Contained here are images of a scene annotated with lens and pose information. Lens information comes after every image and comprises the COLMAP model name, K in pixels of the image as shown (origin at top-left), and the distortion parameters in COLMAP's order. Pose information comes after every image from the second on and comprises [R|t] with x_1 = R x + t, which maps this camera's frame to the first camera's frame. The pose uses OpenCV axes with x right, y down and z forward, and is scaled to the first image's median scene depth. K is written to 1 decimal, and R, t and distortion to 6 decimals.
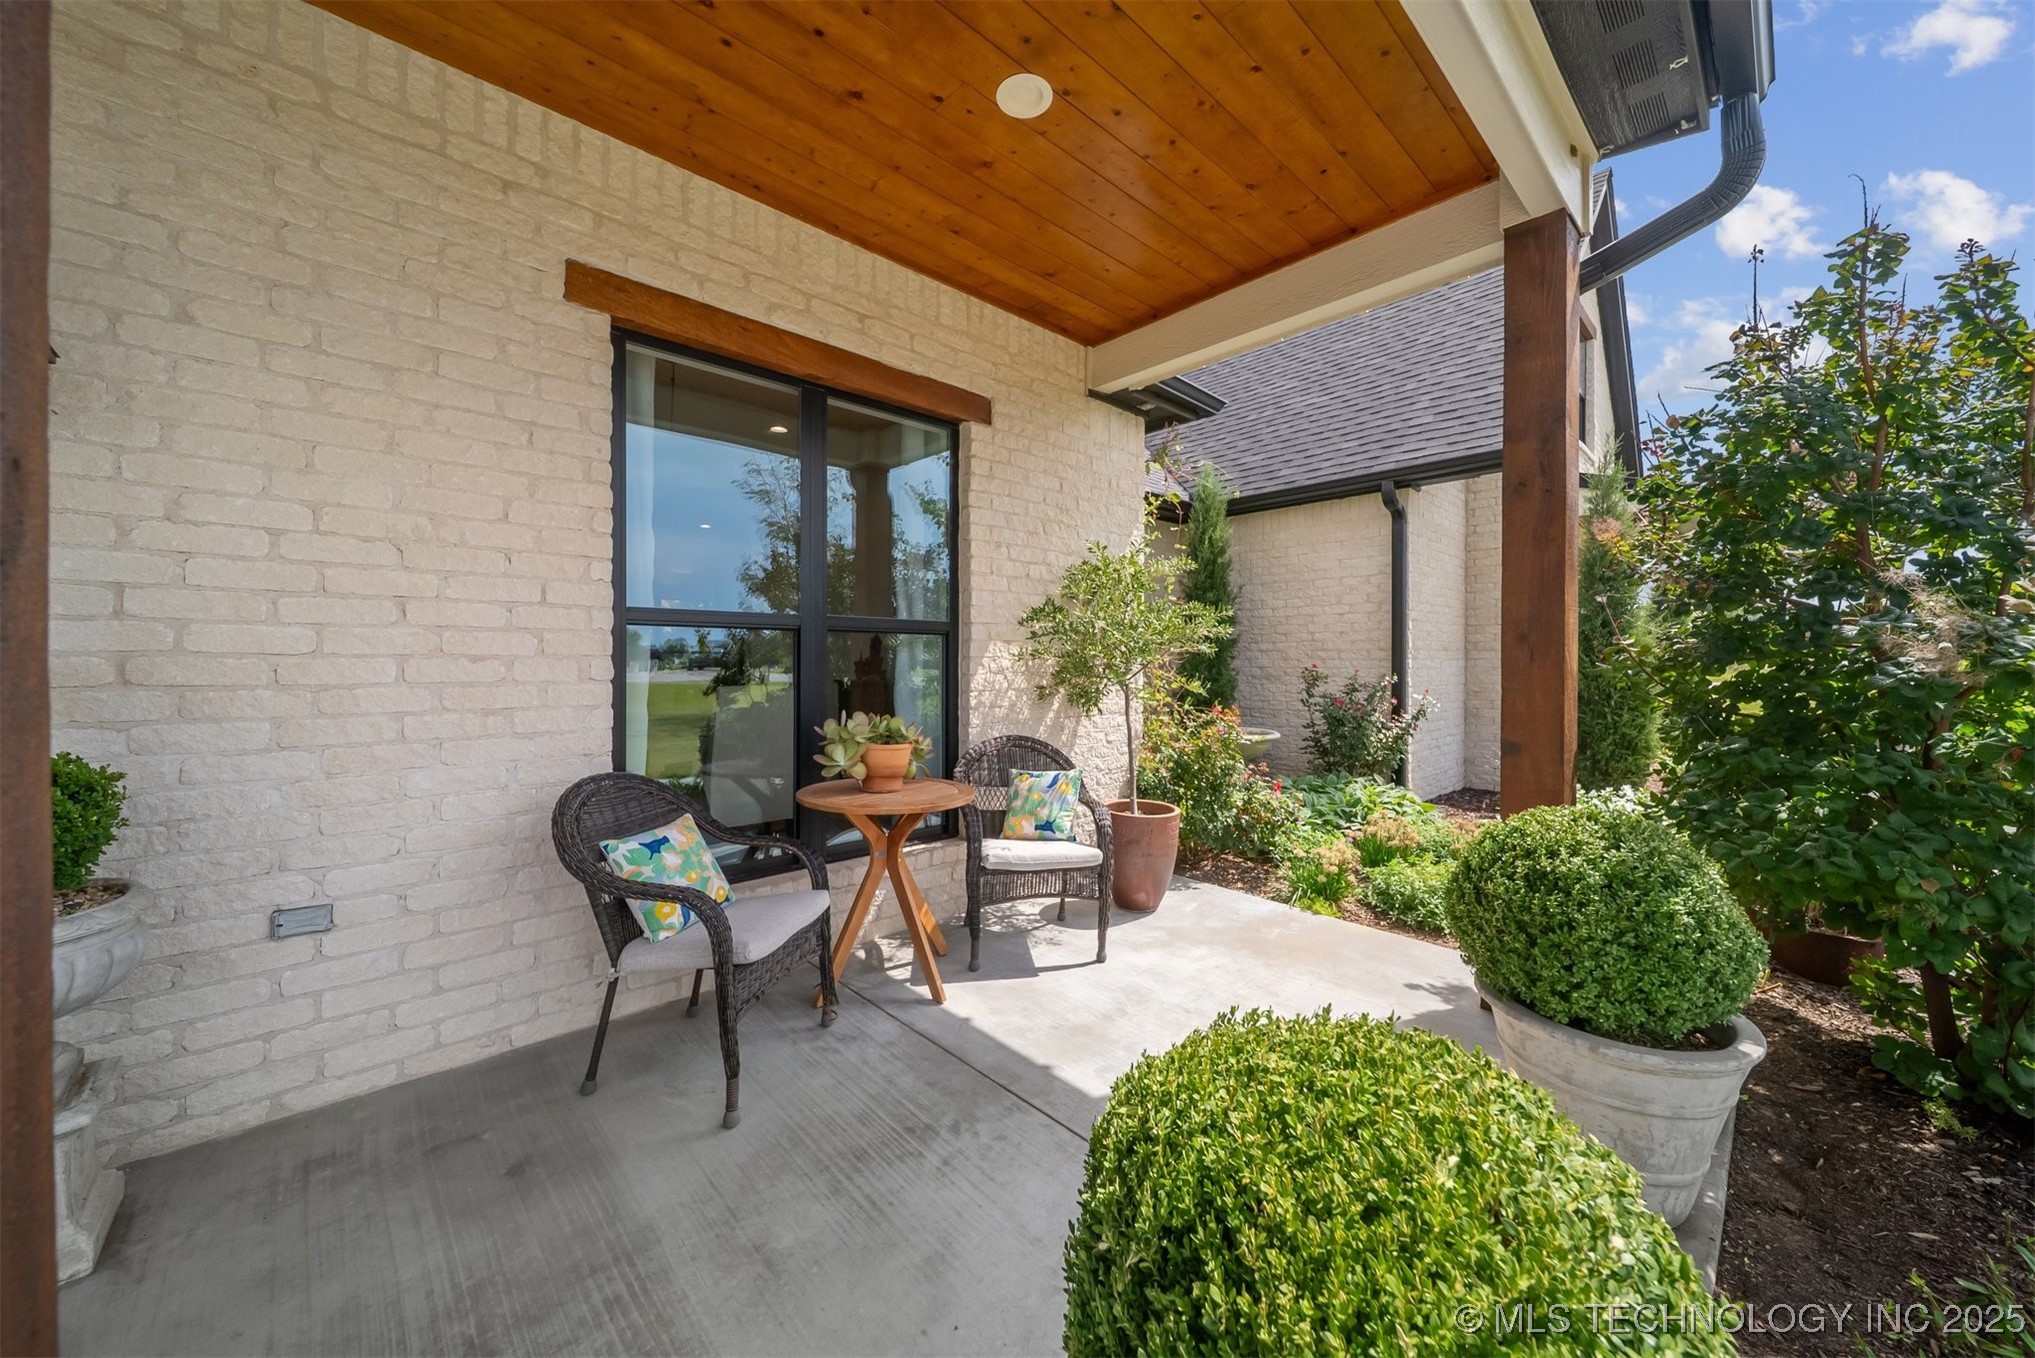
lens RADIAL K [[713.5, 0, 1014.3], [0, 713.5, 670.1], [0, 0, 1]] dist [-0.000056, -0.000376]
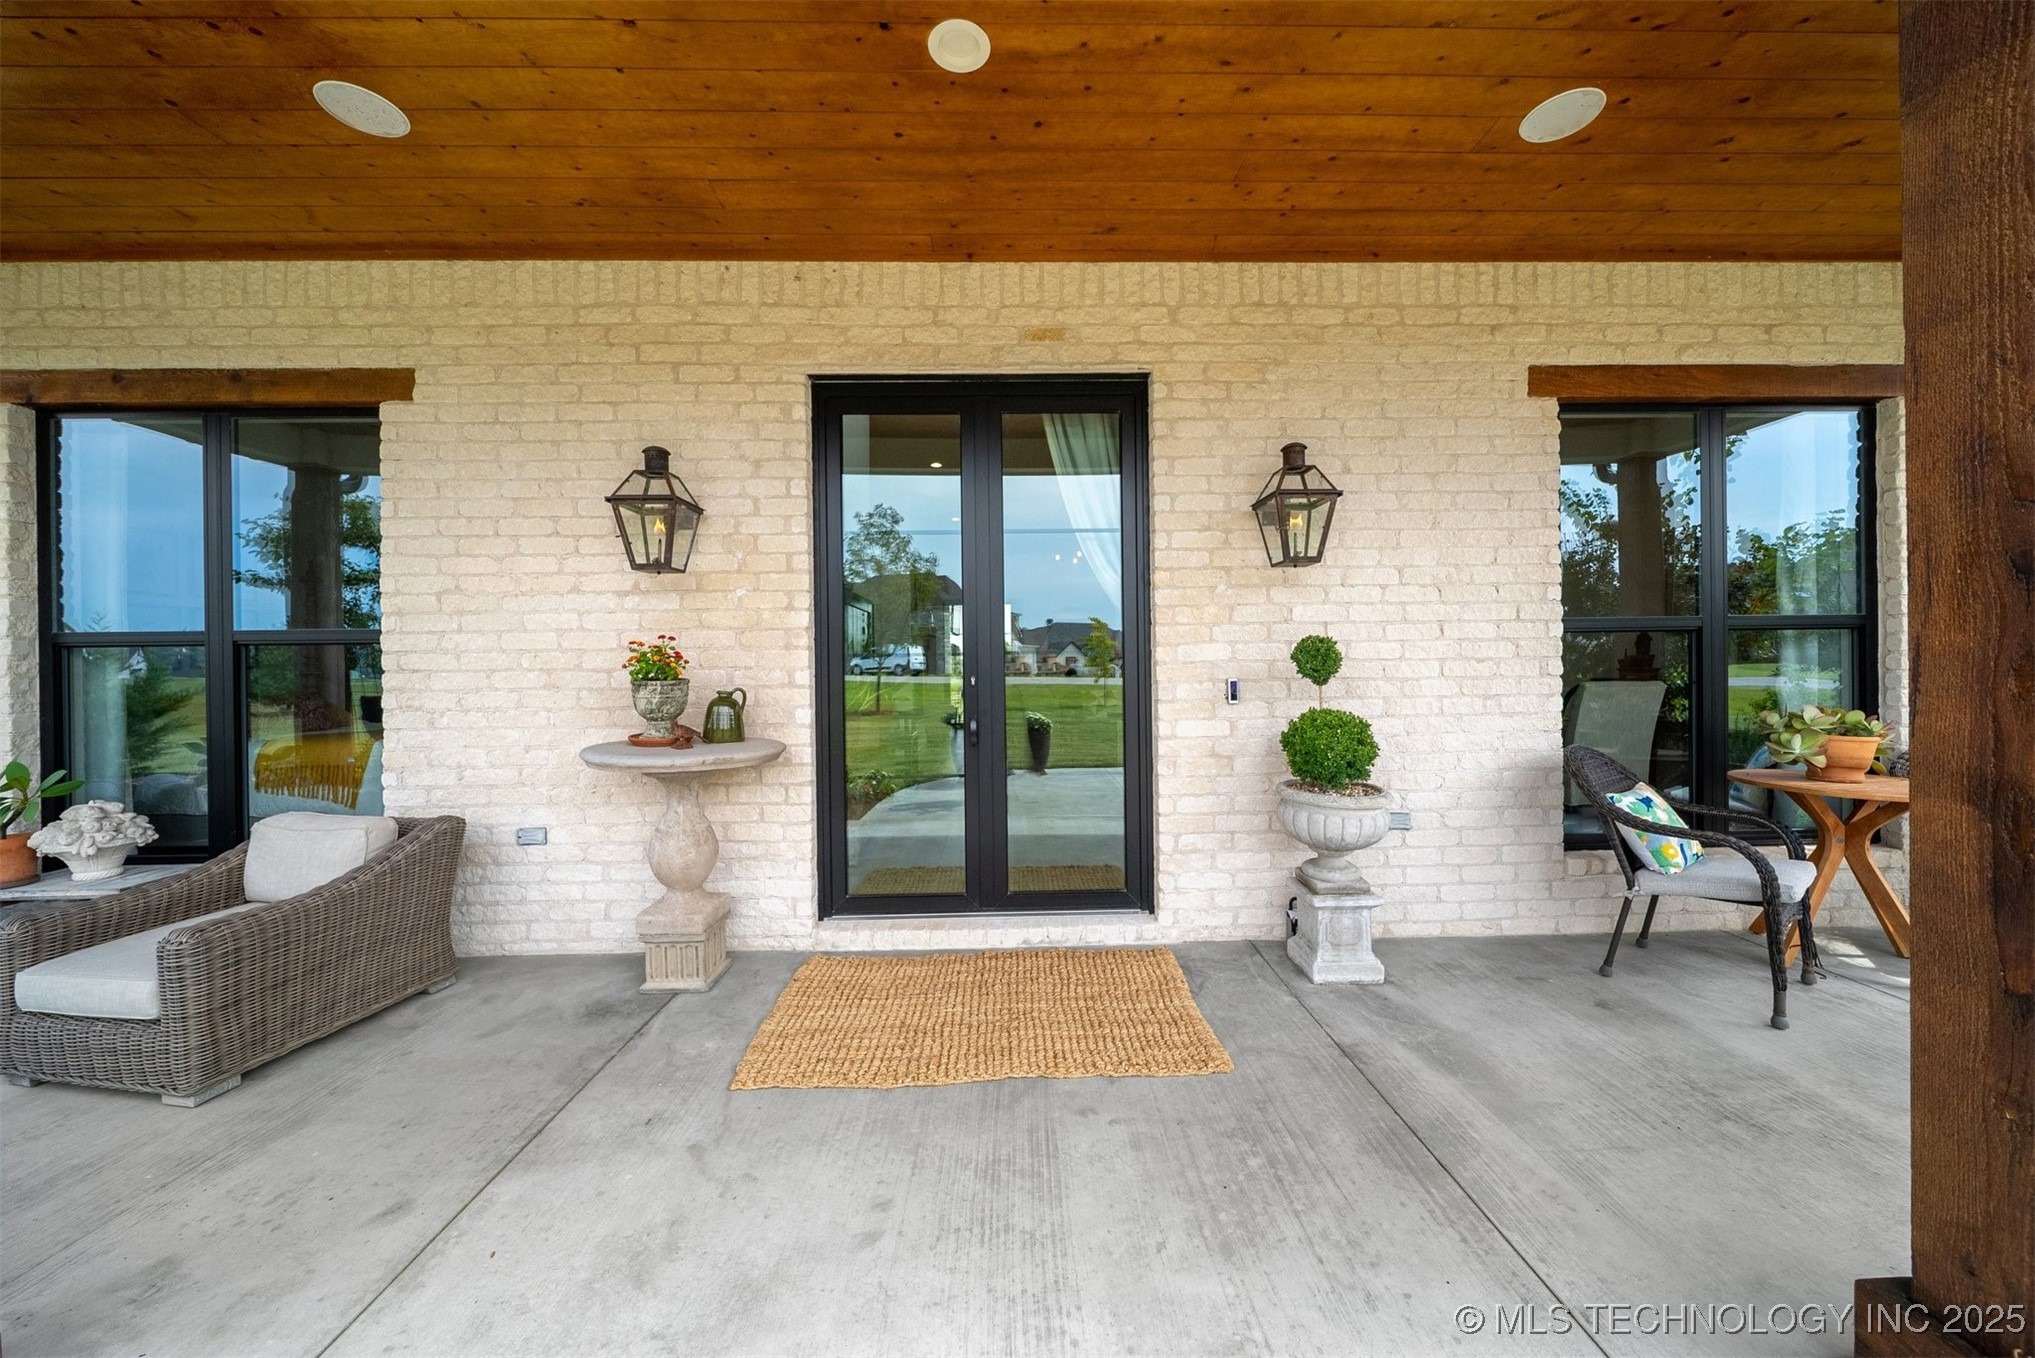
lens RADIAL K [[711.3, 0, 1043.9], [0, 711.3, 672.0], [0, 0, 1]] dist [-0.001369, -0.000474]
pose [[0.751949, -0.007003, -0.659184, -0.465662], [0.007168, 0.999971, -0.002446, 0.005011], [0.659182, -0.002886, 0.751978, -0.679489]]
